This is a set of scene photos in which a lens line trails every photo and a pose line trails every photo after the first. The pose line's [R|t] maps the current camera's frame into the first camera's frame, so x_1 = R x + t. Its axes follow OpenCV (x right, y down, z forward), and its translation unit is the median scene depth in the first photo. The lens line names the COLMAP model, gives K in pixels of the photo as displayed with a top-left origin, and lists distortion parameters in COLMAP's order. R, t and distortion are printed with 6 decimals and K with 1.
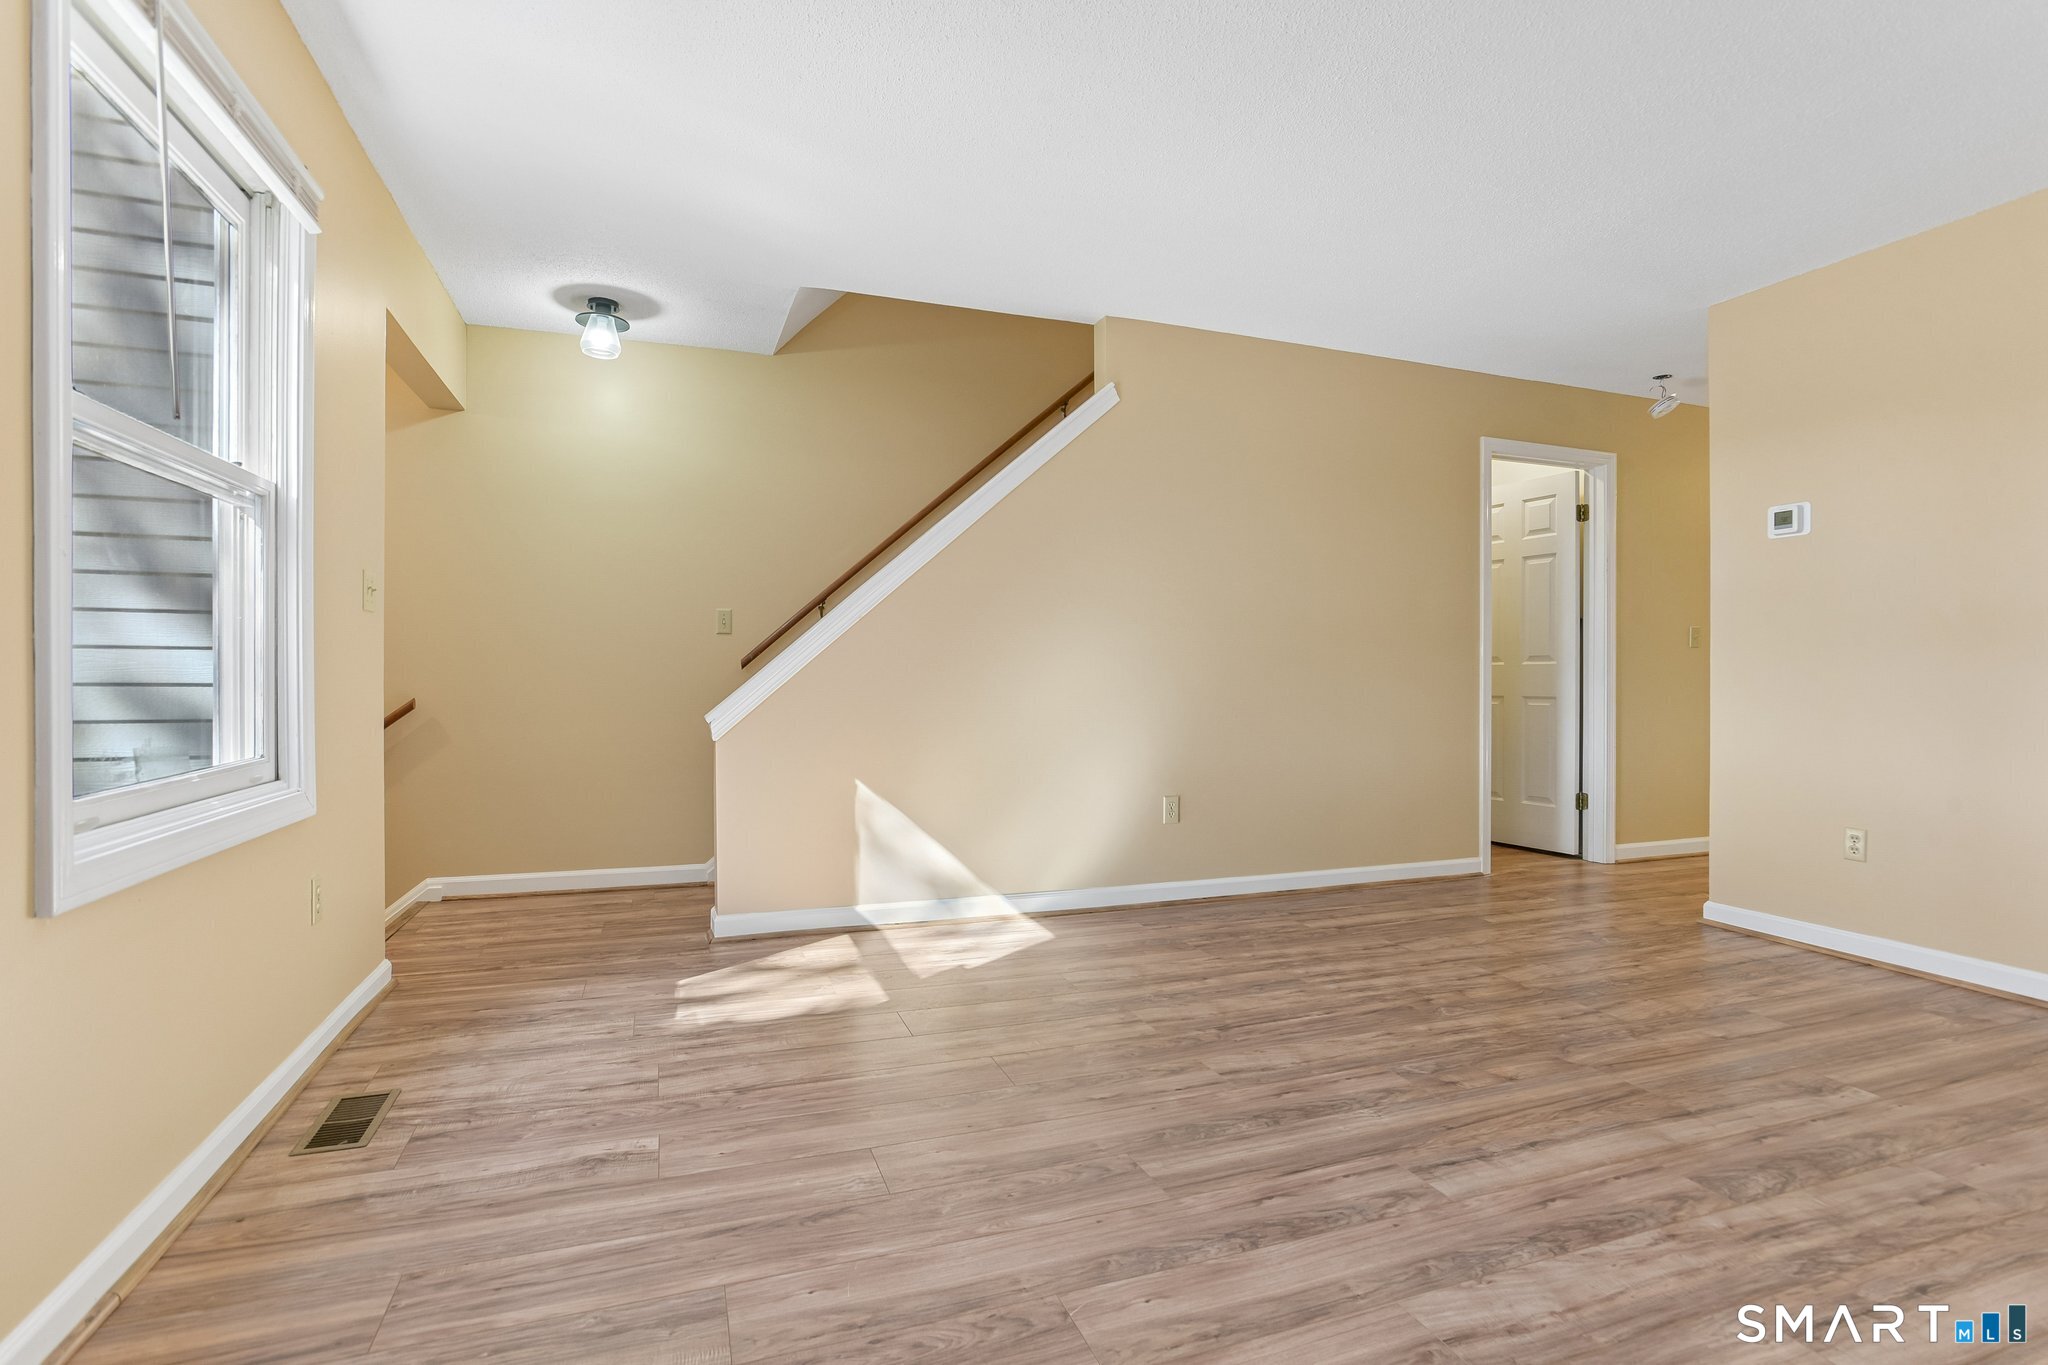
lens RADIAL K [[988.6, 0, 1027.9], [0, 988.6, 682.5], [0, 0, 1]] dist [-0.048360, 0.027948]
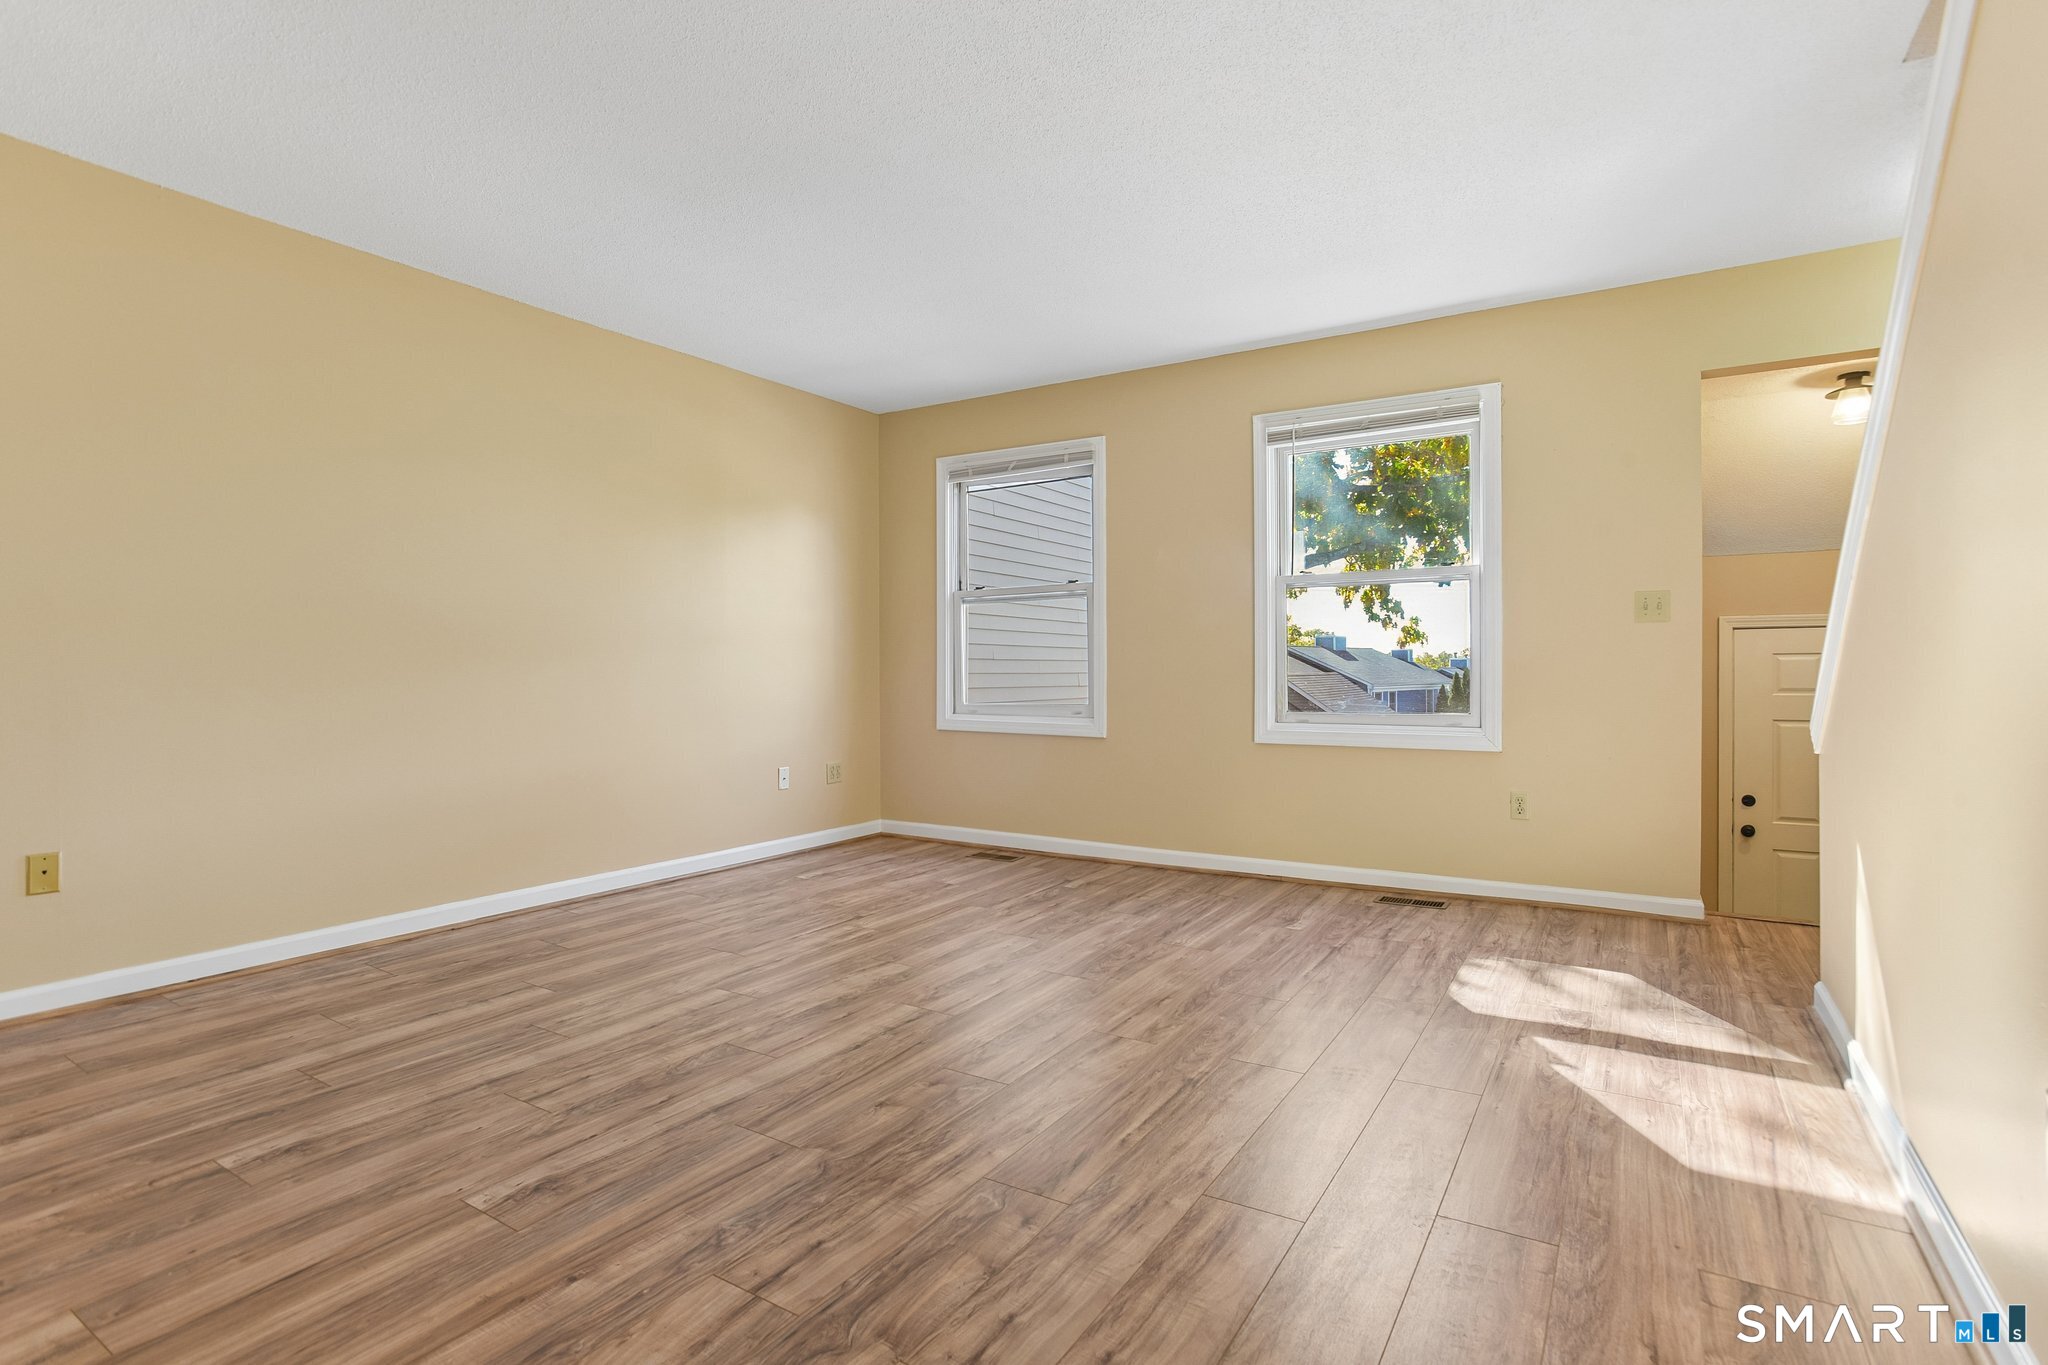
lens RADIAL K [[988.6, 0, 1027.9], [0, 988.6, 682.5], [0, 0, 1]] dist [-0.048360, 0.027948]
pose [[-0.790592, 0.007284, -0.612300, 0.975366], [-0.005368, 0.999808, 0.018825, -0.013149], [0.612320, 0.018170, -0.790402, 1.855804]]
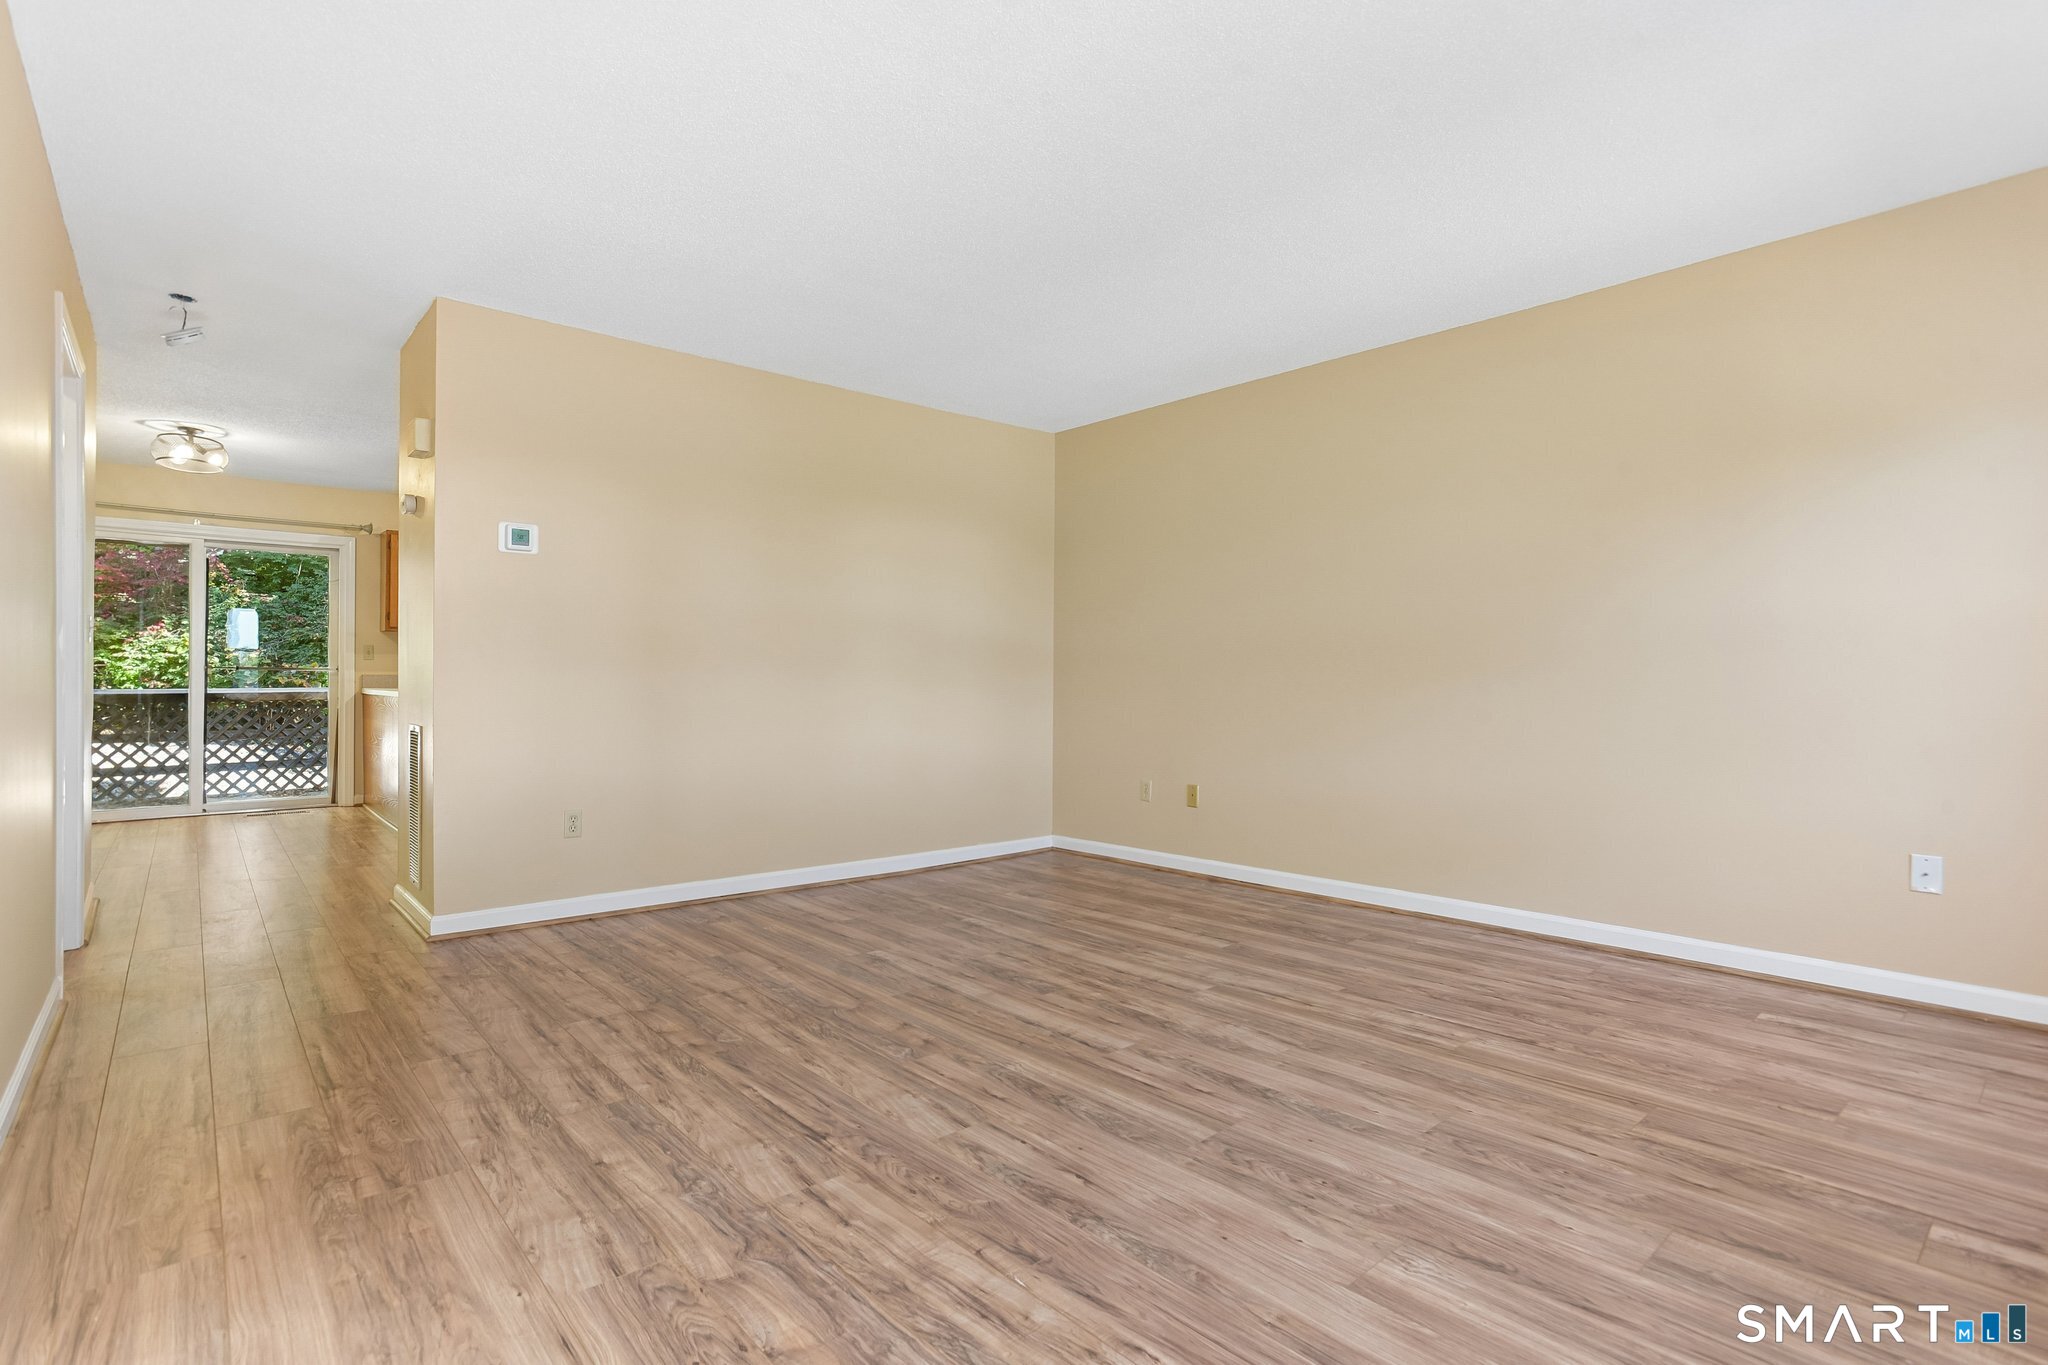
lens RADIAL K [[991.5, 0, 1043.4], [0, 991.5, 688.8], [0, 0, 1]] dist [-0.051612, 0.028390]
pose [[-0.372569, -0.006809, 0.927980, -0.689521], [0.005443, 0.999940, 0.009522, -0.011675], [-0.927989, 0.008598, -0.372509, 1.315479]]
